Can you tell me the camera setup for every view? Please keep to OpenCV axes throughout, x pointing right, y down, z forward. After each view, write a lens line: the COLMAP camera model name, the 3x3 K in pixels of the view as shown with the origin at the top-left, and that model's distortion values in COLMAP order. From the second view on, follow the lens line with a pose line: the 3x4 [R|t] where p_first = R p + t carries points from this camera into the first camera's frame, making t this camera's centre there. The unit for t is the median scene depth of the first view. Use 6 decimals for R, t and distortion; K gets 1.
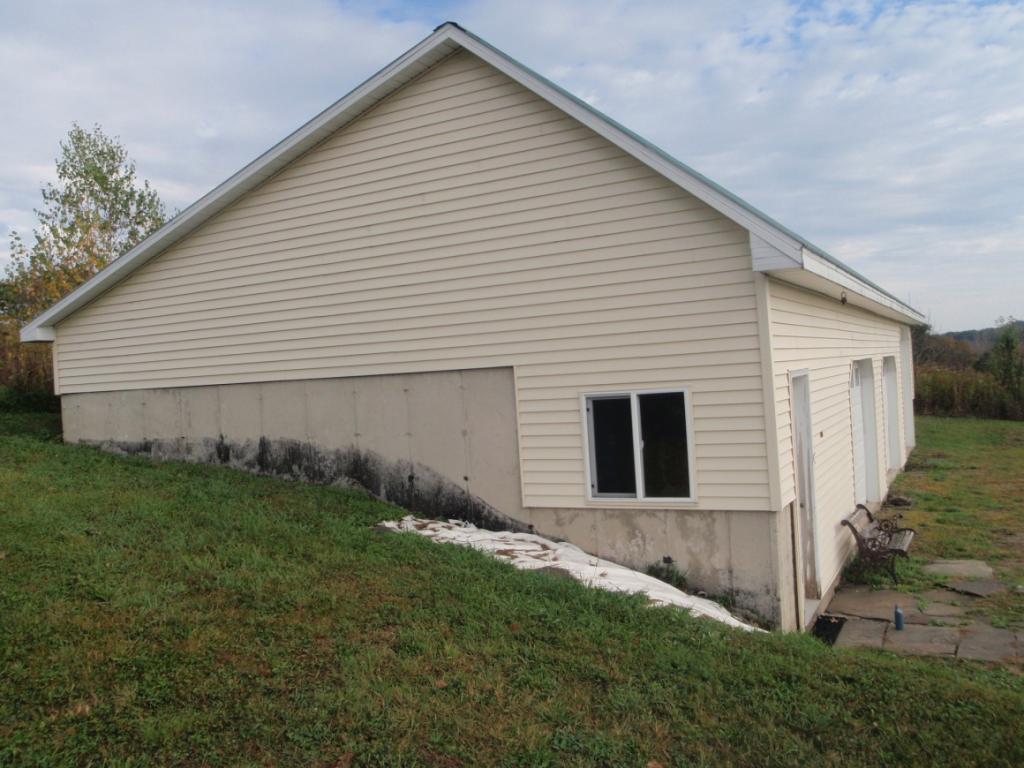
lens RADIAL K [[811.2, 0, 512.0], [0, 811.2, 384.0], [0, 0, 1]] dist [-0.008709, -0.001616]
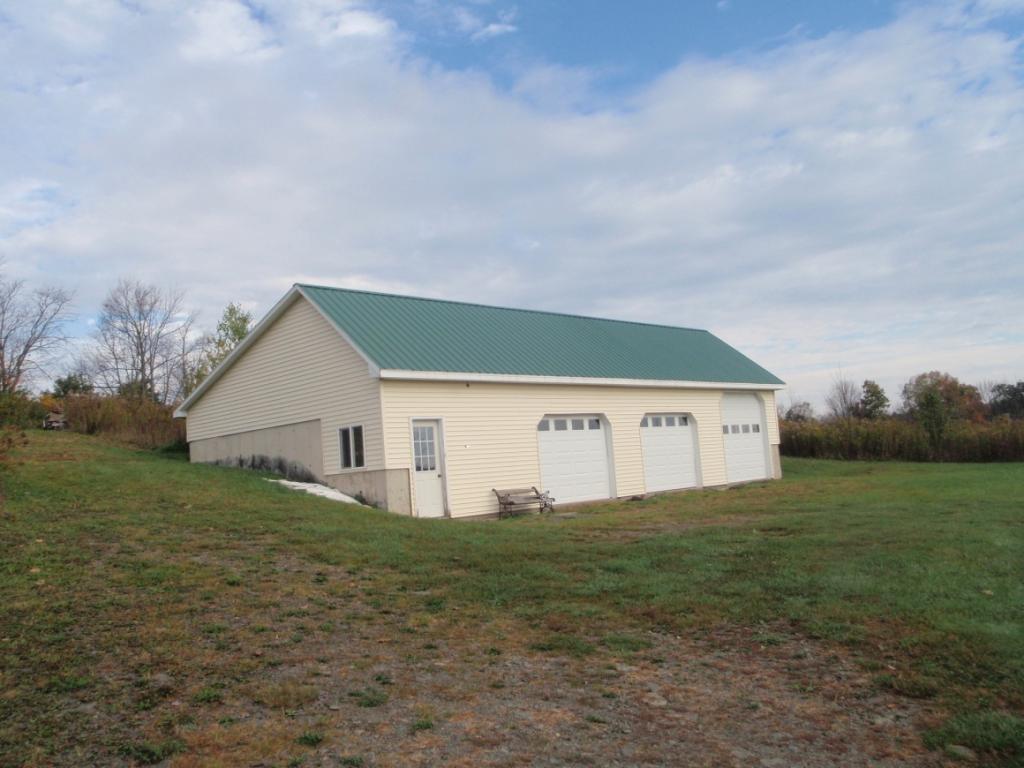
lens RADIAL K [[830.5, 0, 512.0], [0, 830.5, 384.0], [0, 0, 1]] dist [0.002512, 0.005827]
pose [[0.960345, -0.044681, -0.275212, 1.083224], [0.018415, 0.995085, -0.097293, 0.110783], [0.278207, 0.088367, 0.956448, -1.101457]]
